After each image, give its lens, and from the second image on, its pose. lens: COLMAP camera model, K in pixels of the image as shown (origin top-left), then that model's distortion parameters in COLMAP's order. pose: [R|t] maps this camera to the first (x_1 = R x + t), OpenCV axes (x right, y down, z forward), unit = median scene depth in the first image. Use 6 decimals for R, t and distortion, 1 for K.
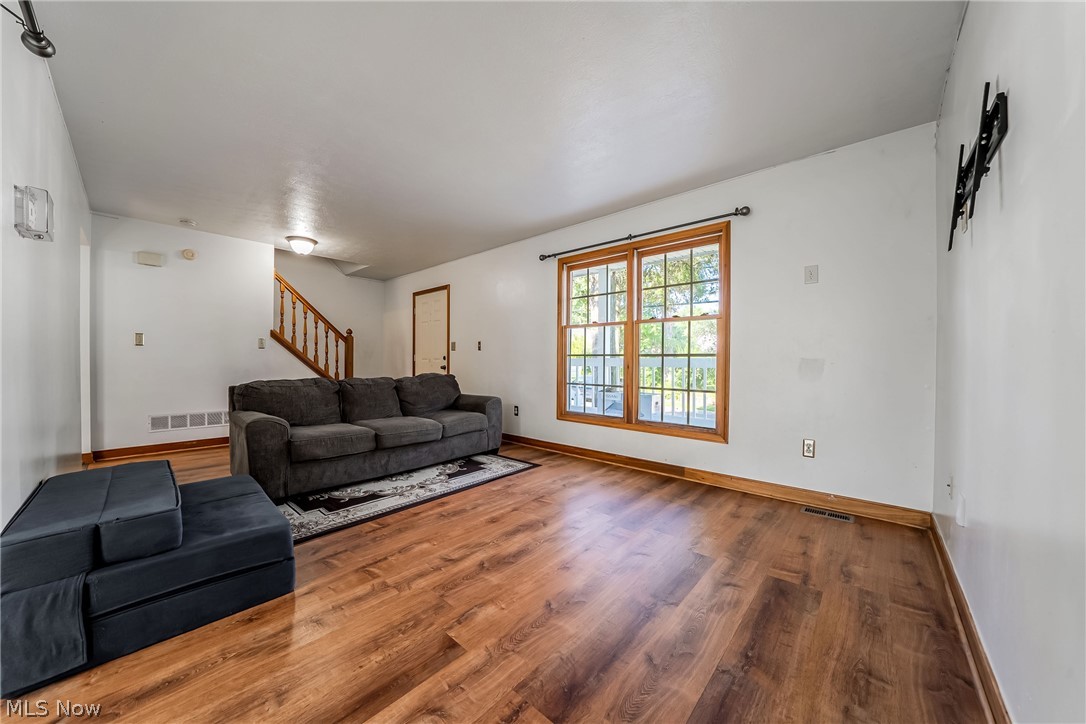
lens RADIAL K [[377.7, 0, 542.7], [0, 377.7, 364.5], [0, 0, 1]] dist [-0.019821, 0.000240]
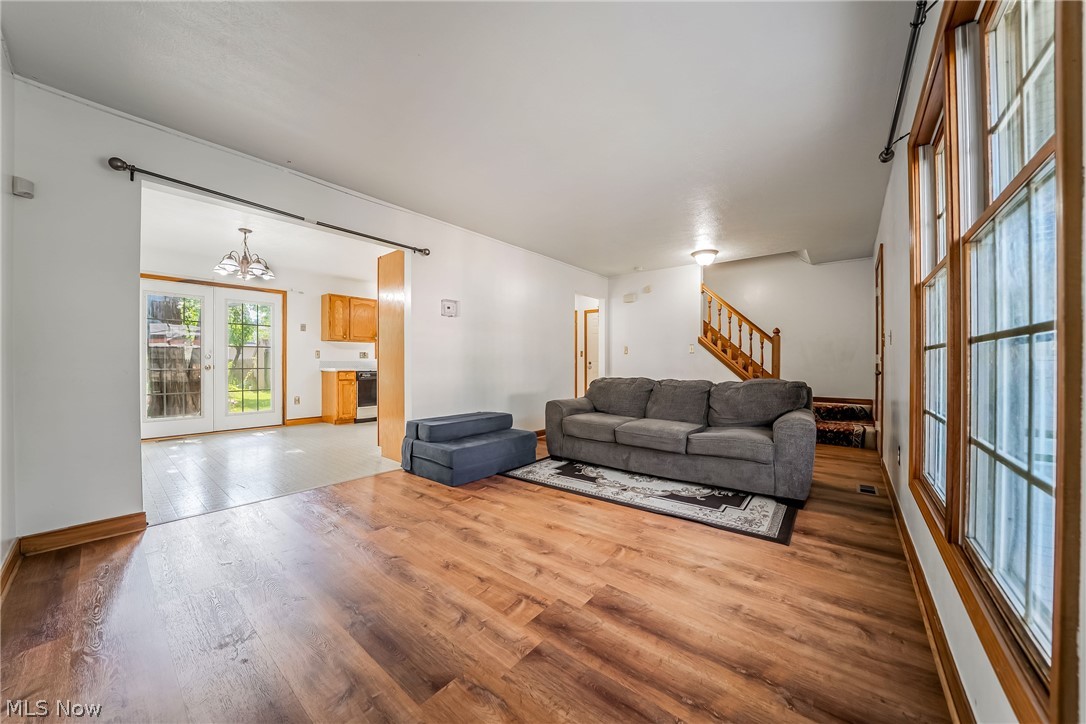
lens RADIAL K [[377.7, 0, 542.7], [0, 377.7, 364.5], [0, 0, 1]] dist [-0.019821, 0.000240]
pose [[0.041290, 0.000555, -0.999147, 0.649660], [-0.004986, 0.999988, 0.000349, -0.005623], [0.999135, 0.004967, 0.041292, 0.717616]]
